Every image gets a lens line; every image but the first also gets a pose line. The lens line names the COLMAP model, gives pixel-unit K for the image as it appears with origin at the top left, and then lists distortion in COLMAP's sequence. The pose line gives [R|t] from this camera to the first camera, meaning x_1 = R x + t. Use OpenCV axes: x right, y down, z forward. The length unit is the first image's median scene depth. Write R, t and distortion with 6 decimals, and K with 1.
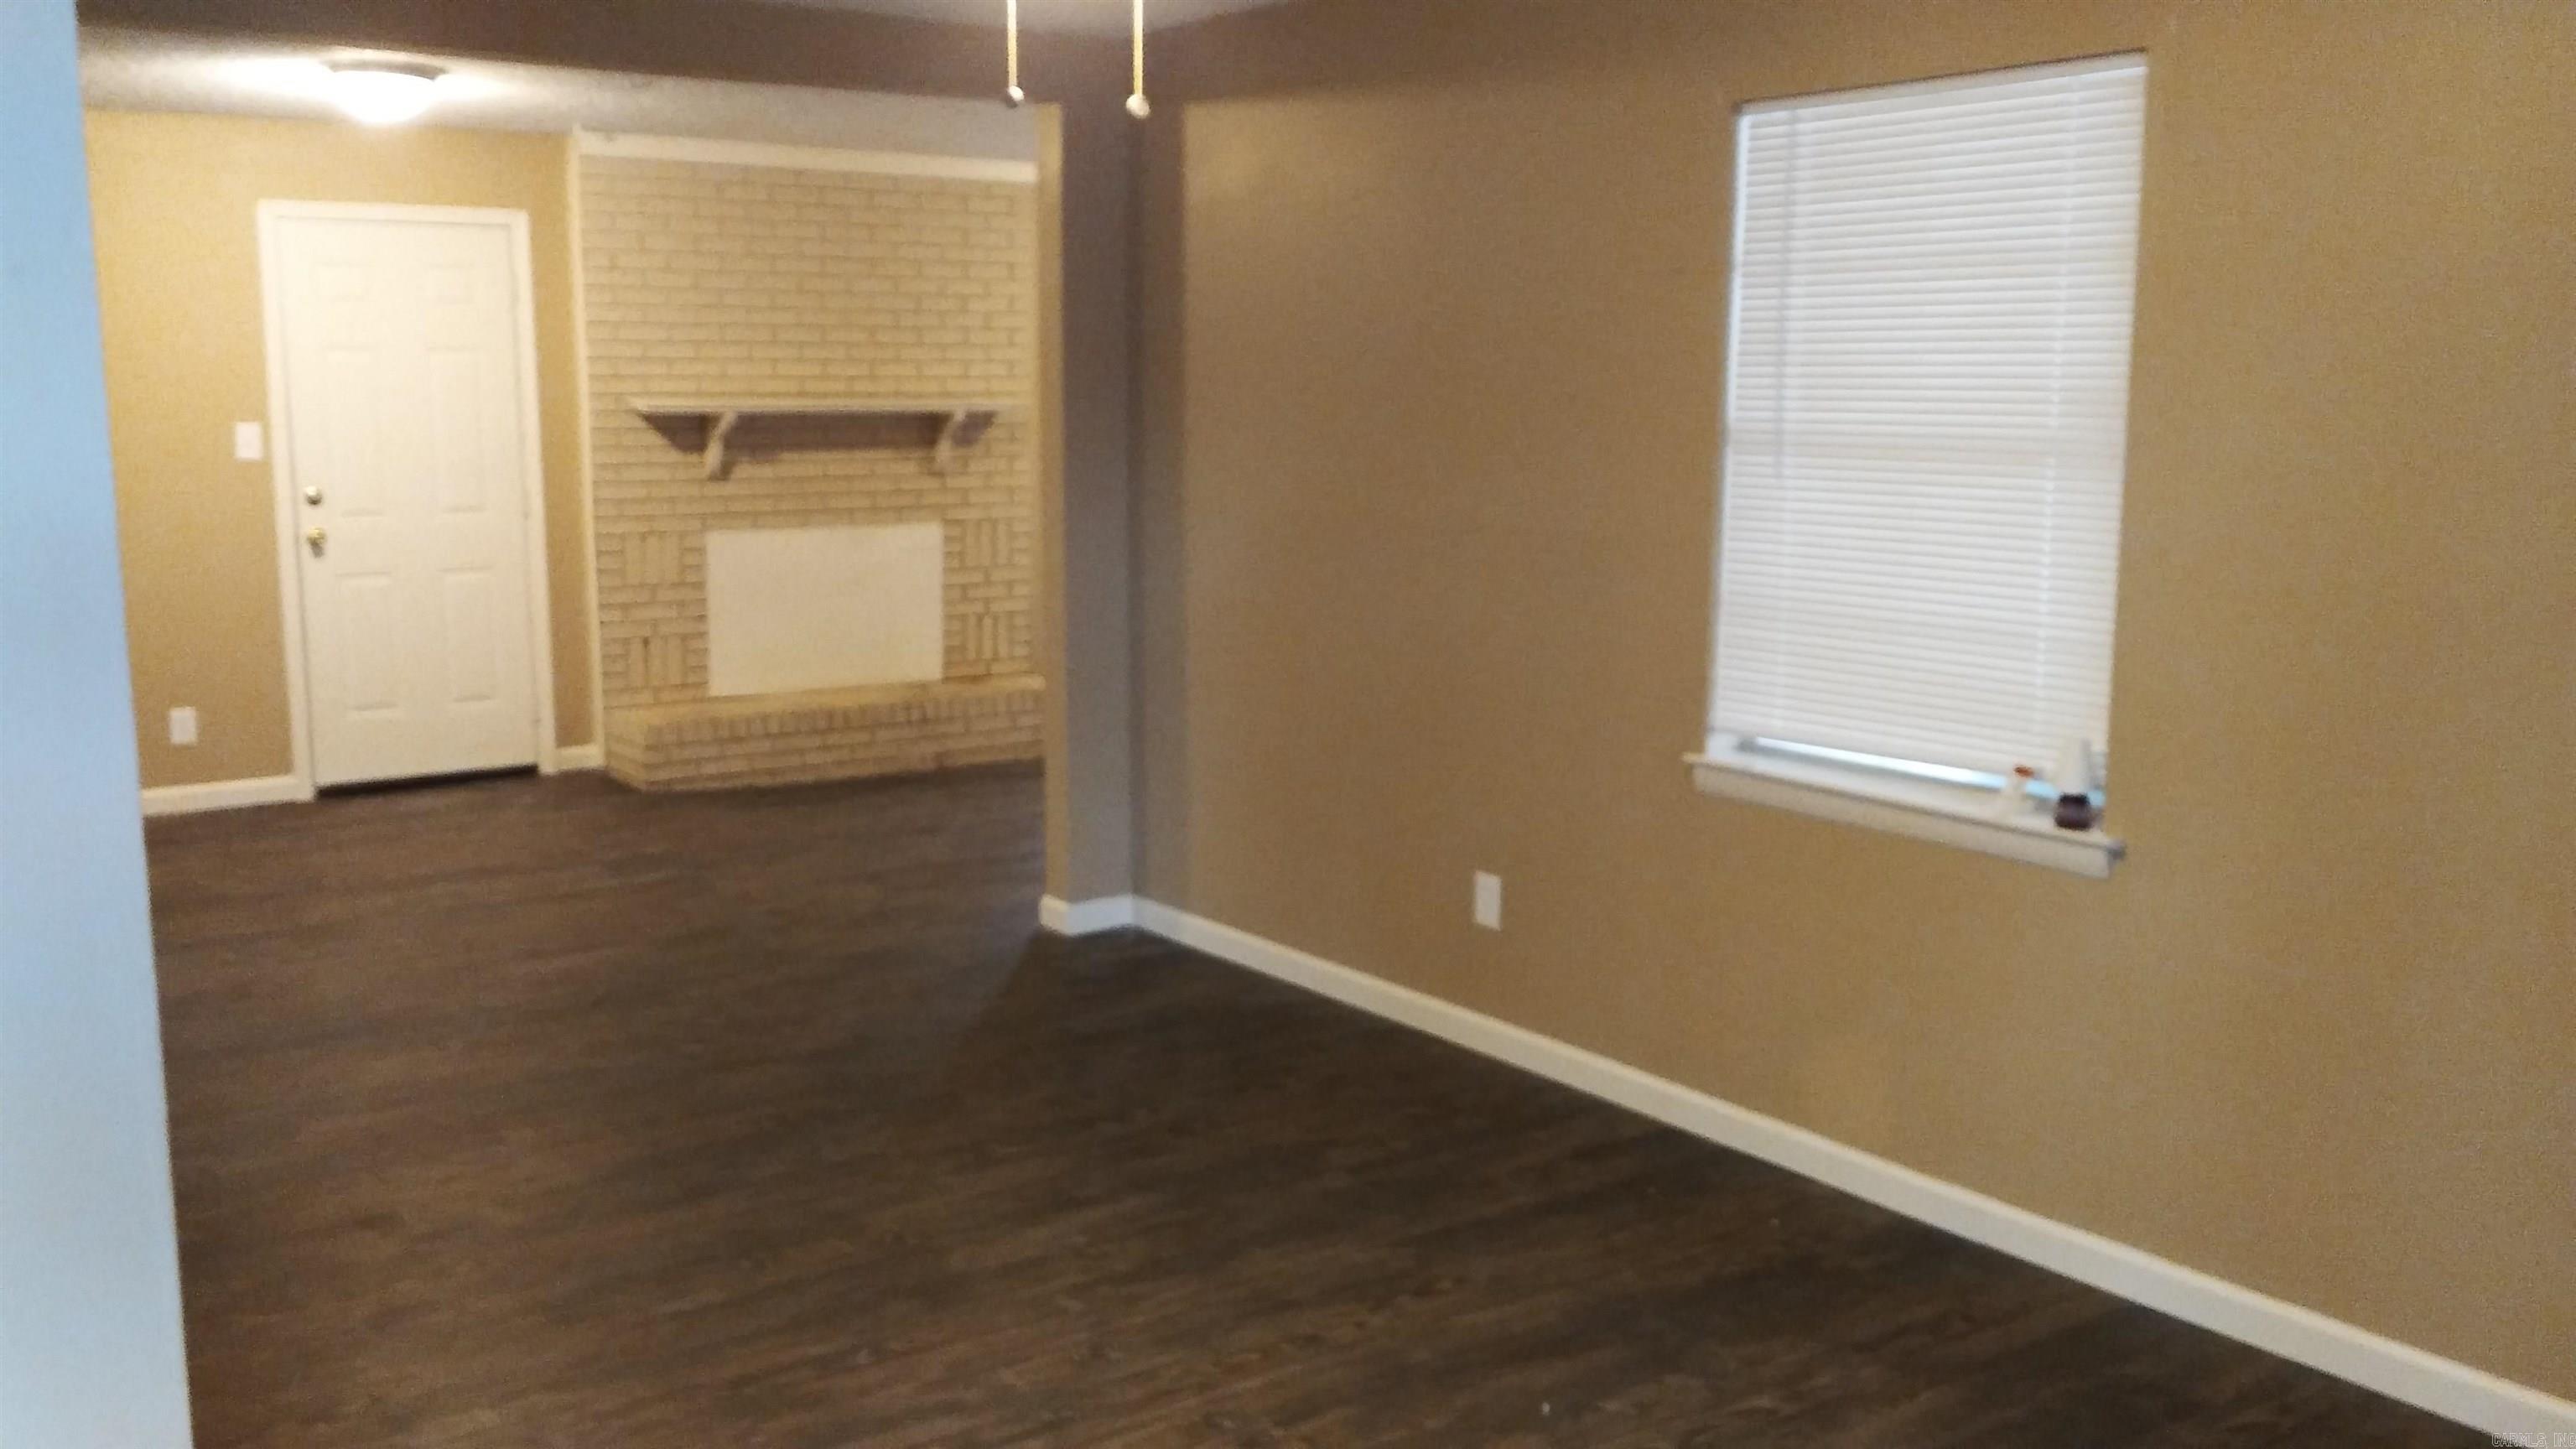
lens RADIAL K [[2201.9, 0, 1277.0], [0, 2201.9, 689.7], [0, 0, 1]] dist [0.043924, -0.007236]
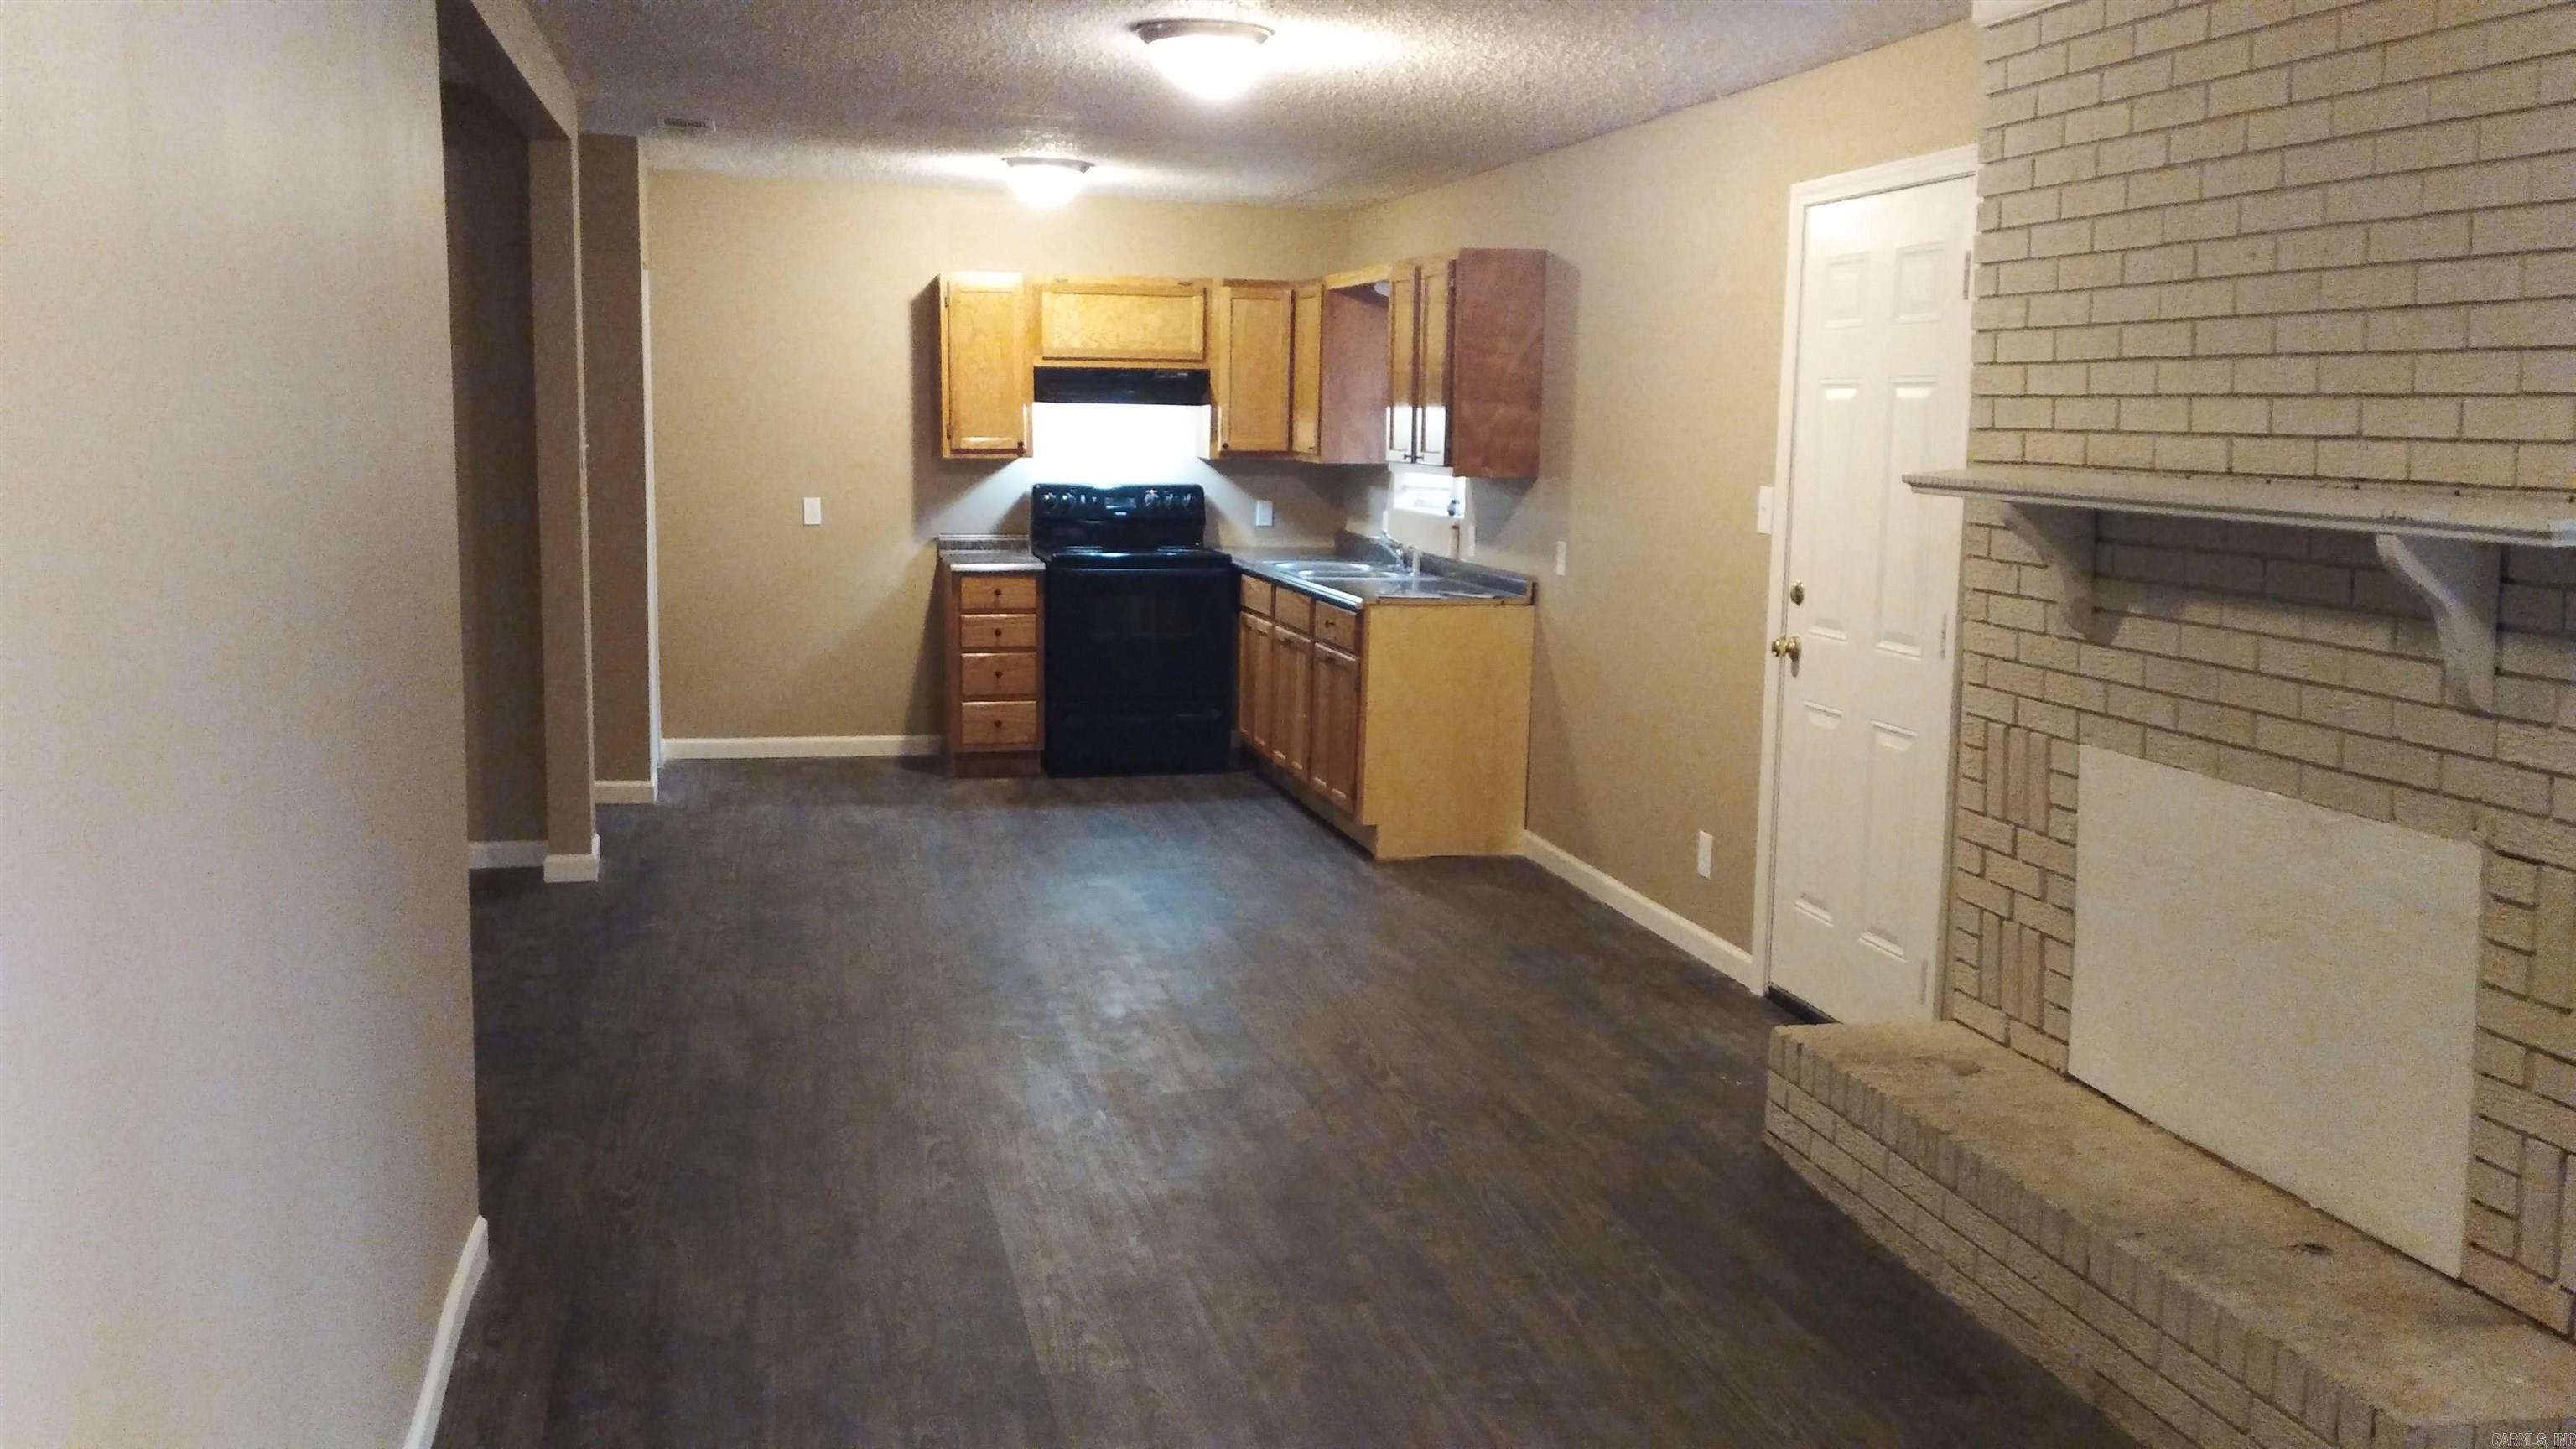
lens RADIAL K [[2201.9, 0, 1277.0], [0, 2201.9, 689.7], [0, 0, 1]] dist [0.043924, -0.007236]
pose [[-0.380349, 0.110401, -0.918230, 0.522403], [-0.152336, 0.971810, 0.179943, -0.285095], [0.912211, 0.208321, -0.352808, 1.983935]]
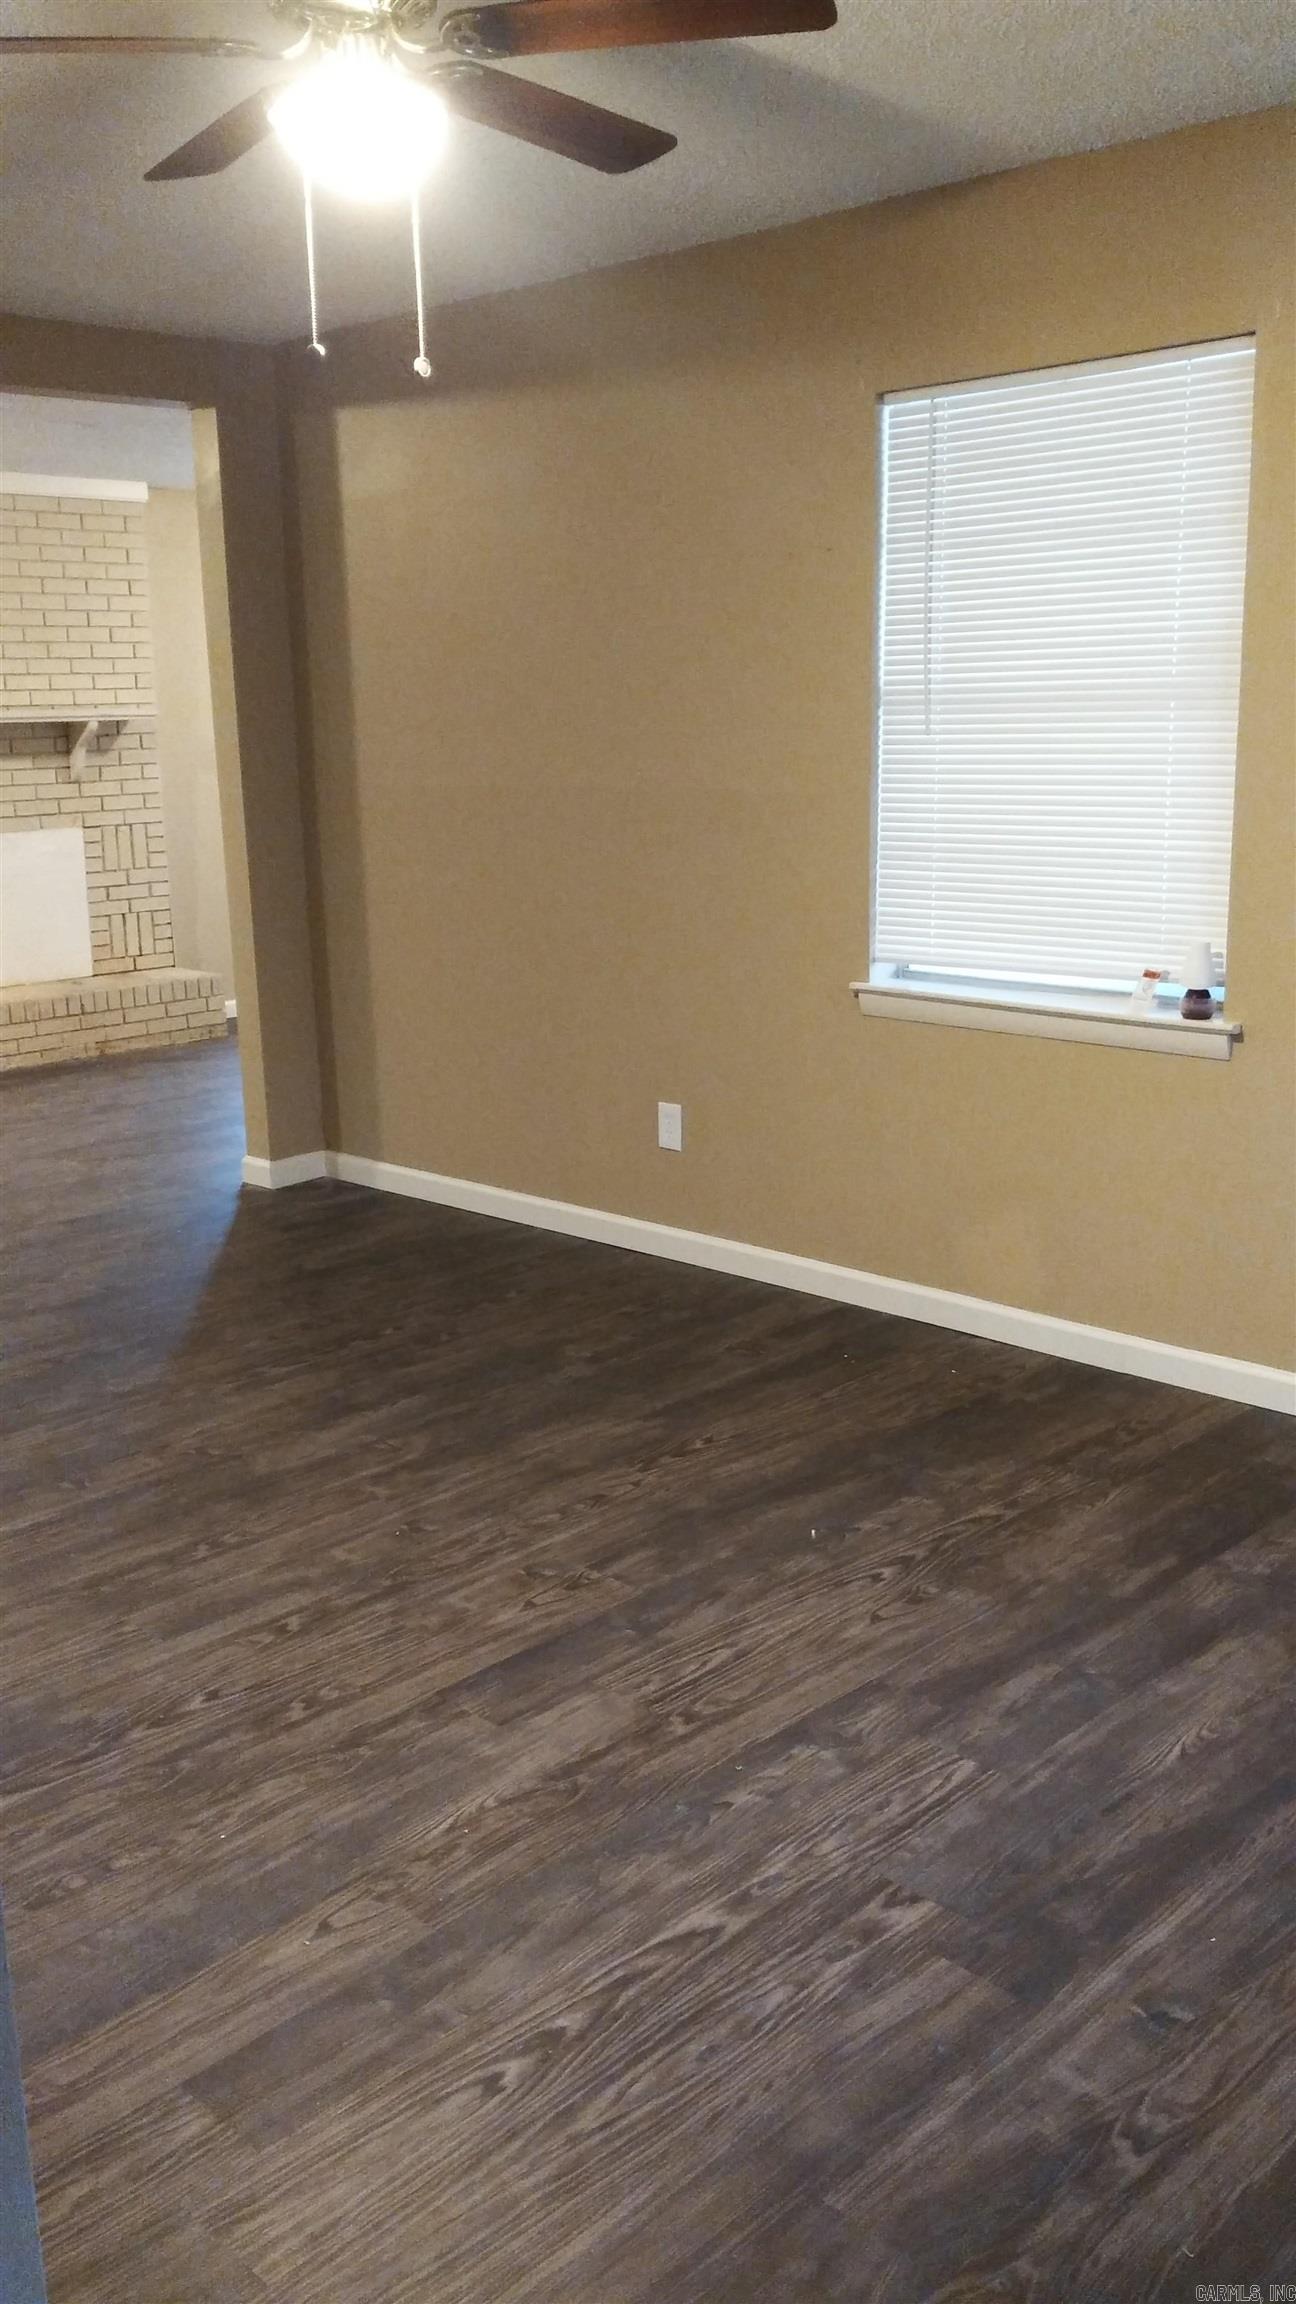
lens RADIAL K [[1941.6, 0, 648.0], [0, 1941.6, 1152.0], [0, 0, 1]] dist [0.050714, -0.006274]
pose [[0.984411, -0.064962, 0.163445, -0.097395], [0.051058, 0.994822, 0.087877, 0.024582], [-0.168308, -0.078162, 0.982631, 0.017751]]
